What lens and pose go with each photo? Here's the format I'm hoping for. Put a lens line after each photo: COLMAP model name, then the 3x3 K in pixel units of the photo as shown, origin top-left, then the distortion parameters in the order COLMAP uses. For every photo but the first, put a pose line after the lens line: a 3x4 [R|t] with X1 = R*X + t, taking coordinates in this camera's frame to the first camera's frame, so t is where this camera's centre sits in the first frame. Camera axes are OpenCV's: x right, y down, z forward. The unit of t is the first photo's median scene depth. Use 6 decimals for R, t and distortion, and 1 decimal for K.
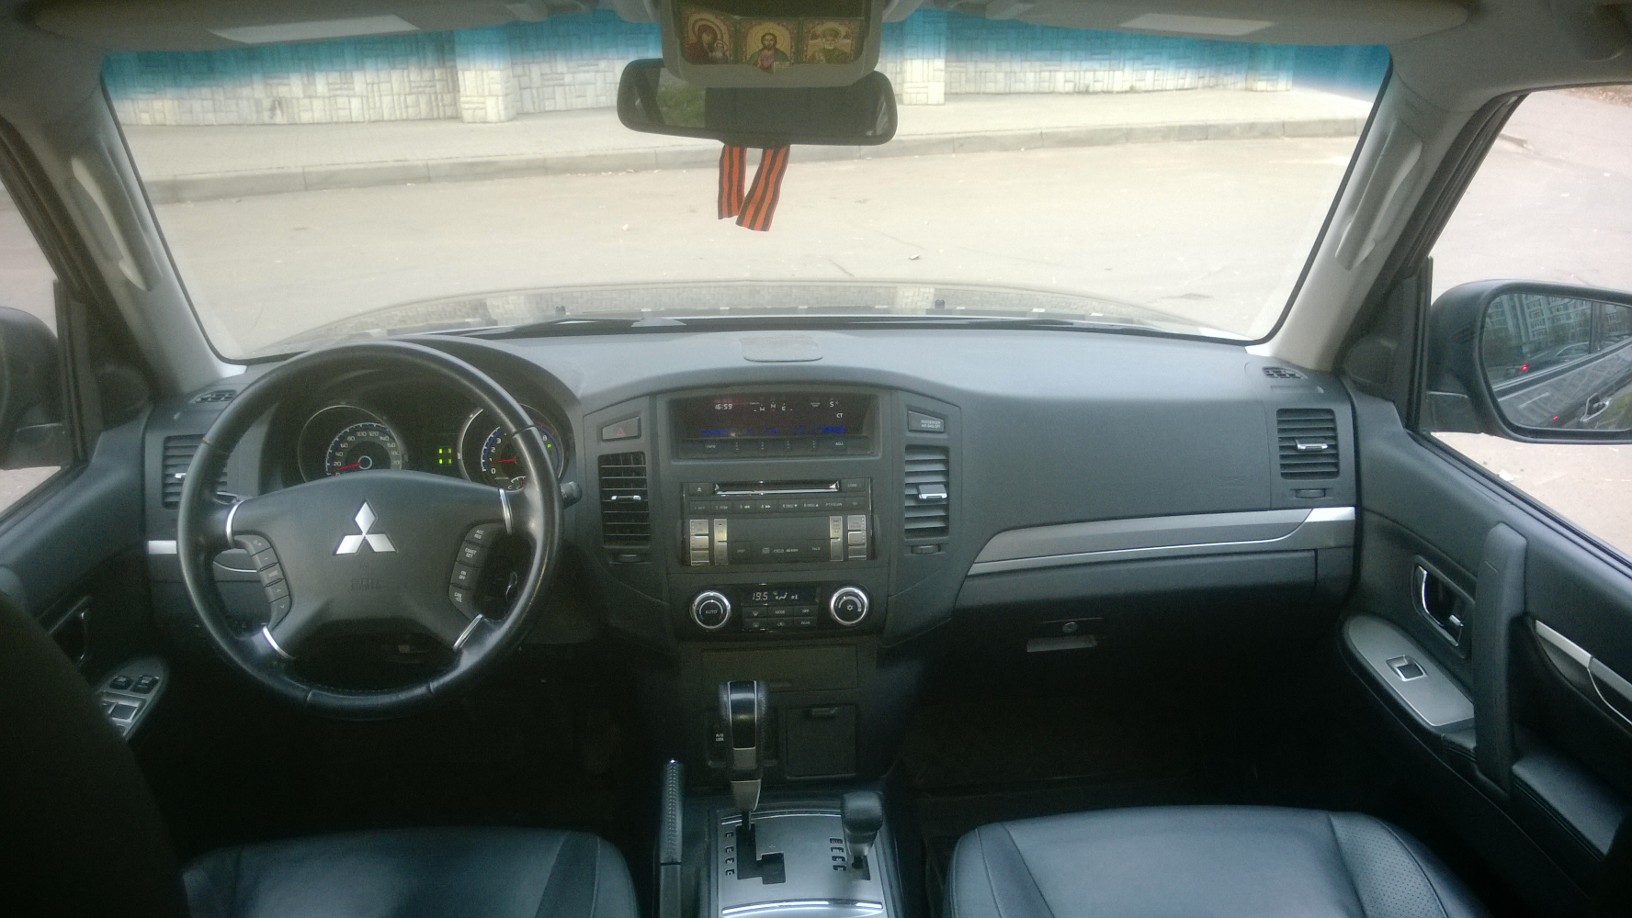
lens RADIAL K [[1385.3, 0, 816.0], [0, 1385.3, 459.0], [0, 0, 1]] dist [0.128687, -0.362914]
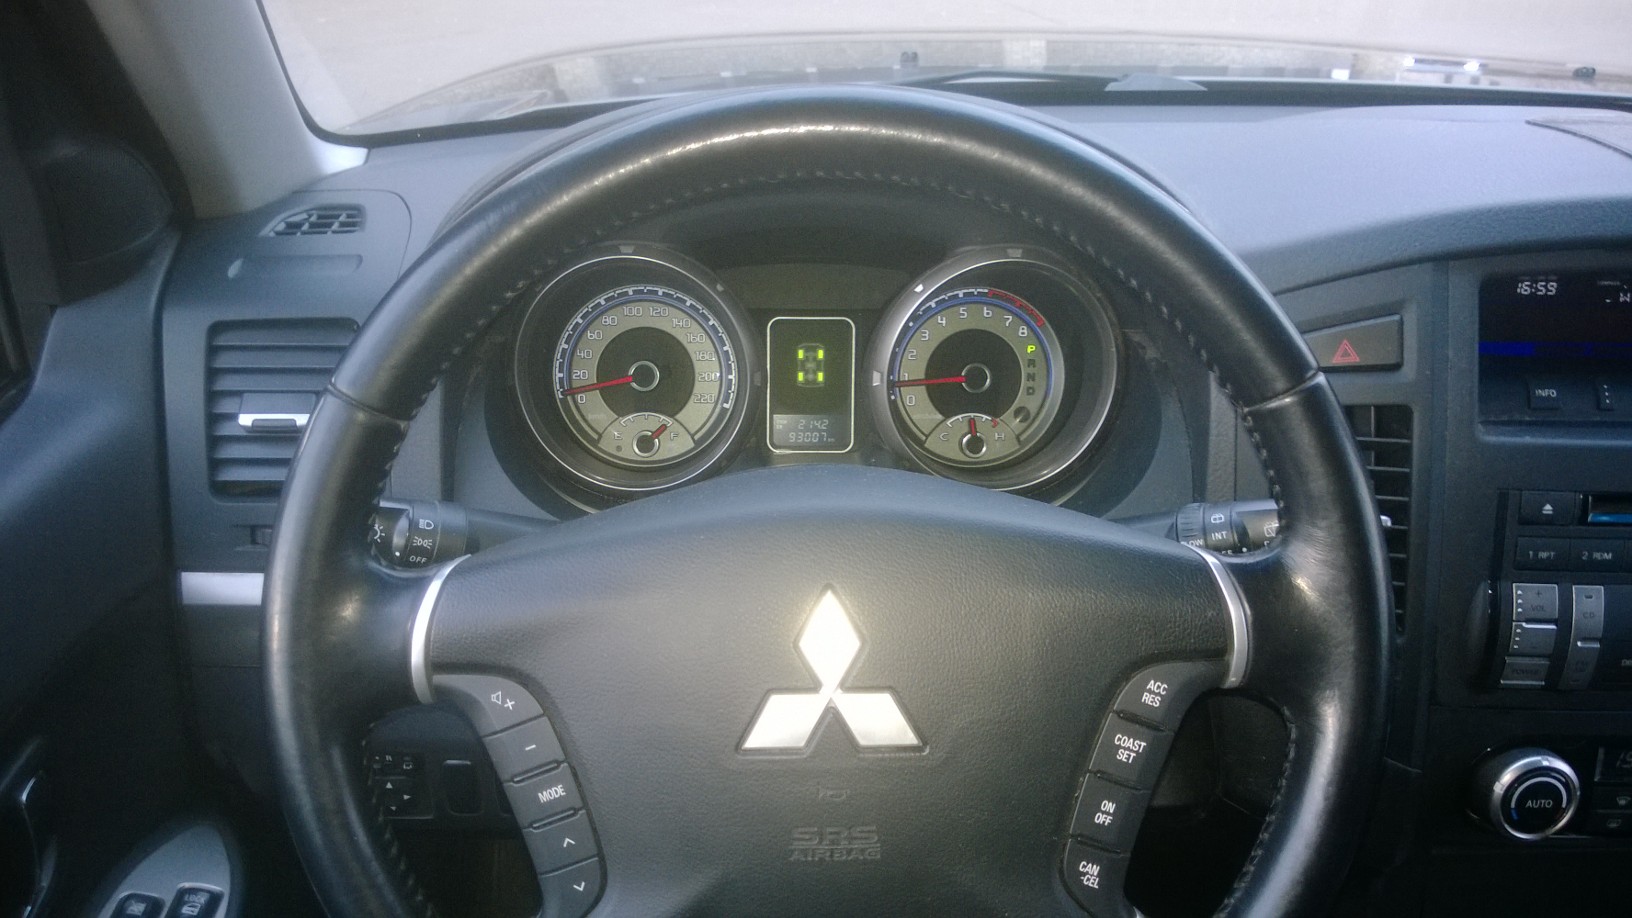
lens RADIAL K [[1385.3, 0, 816.0], [0, 1385.3, 459.0], [0, 0, 1]] dist [0.128687, -0.362914]
pose [[0.999367, 0.034086, -0.010175, -0.283128], [-0.032218, 0.988574, 0.147251, -0.043027], [0.015078, -0.146830, 0.989047, 0.593621]]
